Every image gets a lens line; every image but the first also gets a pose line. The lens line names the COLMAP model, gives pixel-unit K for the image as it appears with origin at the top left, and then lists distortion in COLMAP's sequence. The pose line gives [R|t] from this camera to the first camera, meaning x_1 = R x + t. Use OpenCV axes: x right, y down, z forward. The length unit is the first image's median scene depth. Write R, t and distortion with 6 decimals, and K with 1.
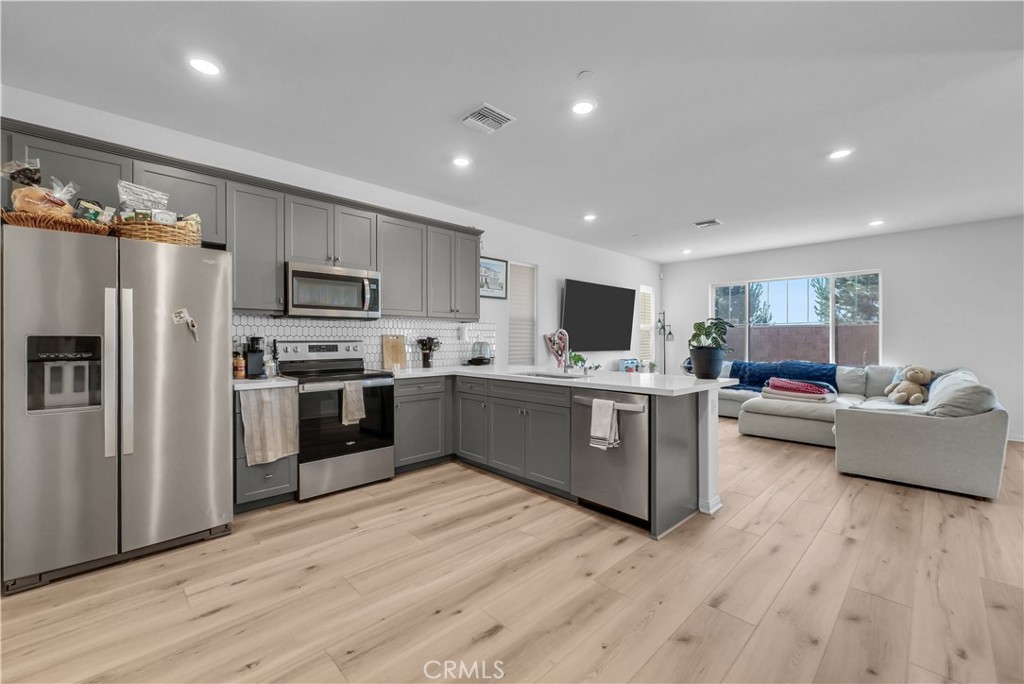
lens RADIAL K [[419.4, 0, 513.3], [0, 419.4, 340.5], [0, 0, 1]] dist [0.000940, 0.000575]
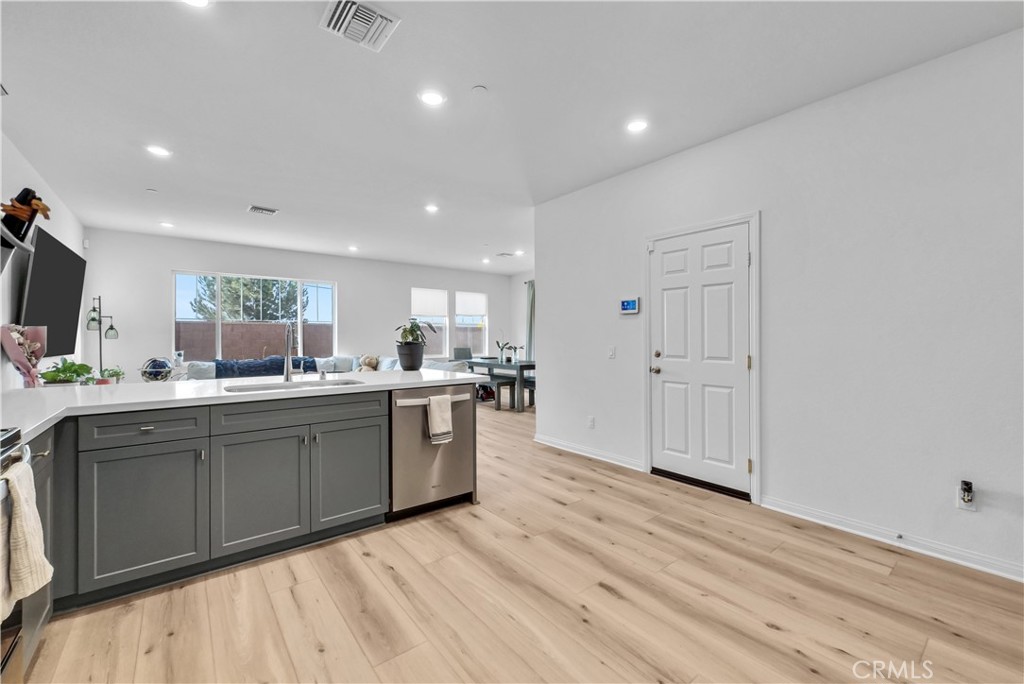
lens RADIAL K [[419.4, 0, 511.4], [0, 419.4, 338.9], [0, 0, 1]] dist [0.000940, 0.000575]
pose [[0.103819, -0.006207, 0.994577, -0.754737], [0.003245, 0.999977, 0.005902, -0.001264], [-0.994591, 0.002614, 0.103836, 0.702996]]
